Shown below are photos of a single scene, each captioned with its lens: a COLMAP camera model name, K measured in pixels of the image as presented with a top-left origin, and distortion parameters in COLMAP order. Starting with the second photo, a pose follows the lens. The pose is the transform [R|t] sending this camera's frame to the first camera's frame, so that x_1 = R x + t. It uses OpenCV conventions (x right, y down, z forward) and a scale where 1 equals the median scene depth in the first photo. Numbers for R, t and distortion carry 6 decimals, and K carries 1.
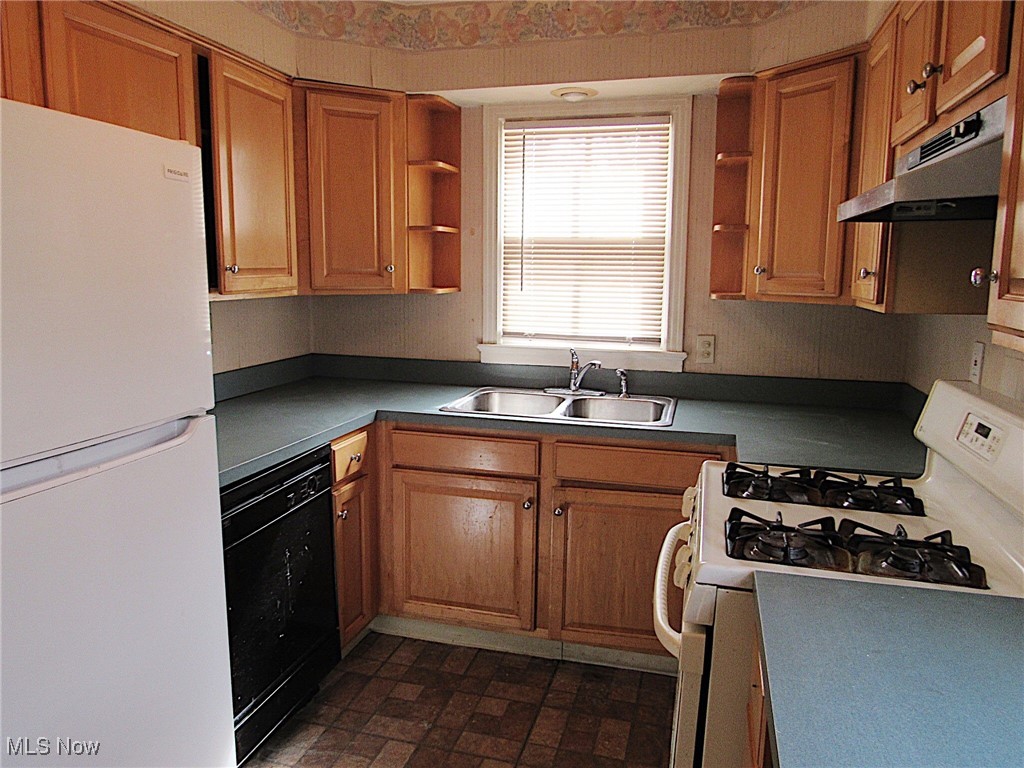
lens RADIAL K [[744.7, 0, 512.0], [0, 744.7, 384.0], [0, 0, 1]] dist [-0.017359, 0.004548]
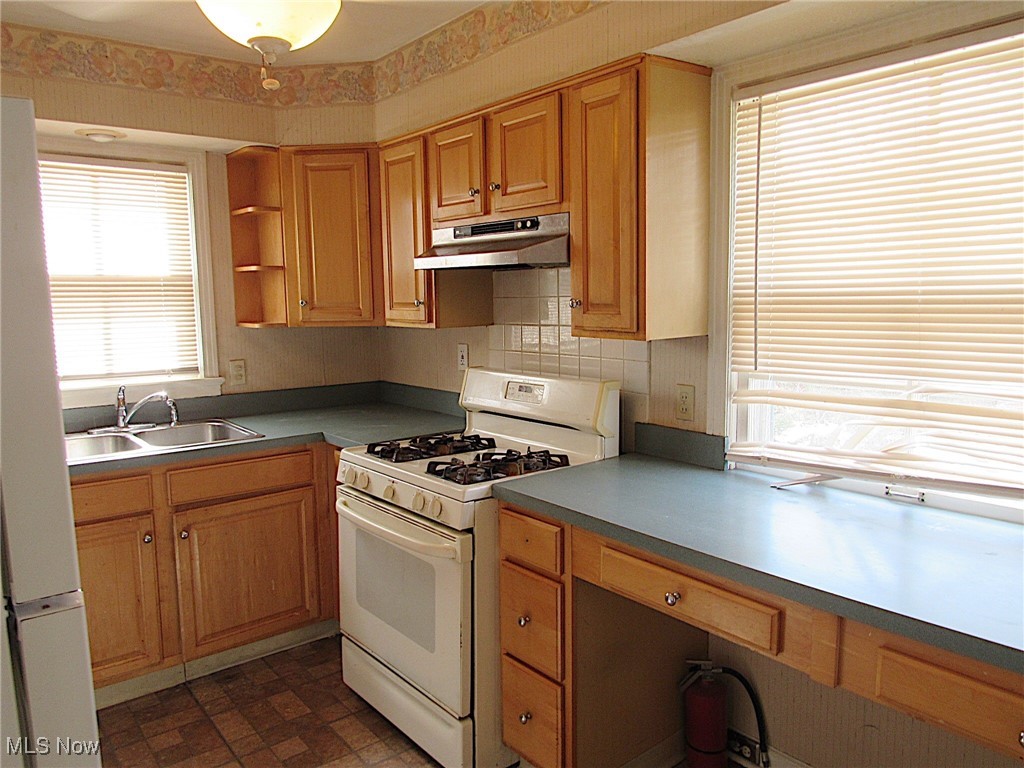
lens RADIAL K [[726.5, 0, 529.0], [0, 726.5, 385.1], [0, 0, 1]] dist [-0.049178, -0.001251]
pose [[0.558462, -0.112989, 0.821799, -0.422057], [0.143621, 0.988889, 0.038363, -0.006003], [-0.817003, 0.096603, 0.568484, 0.006019]]
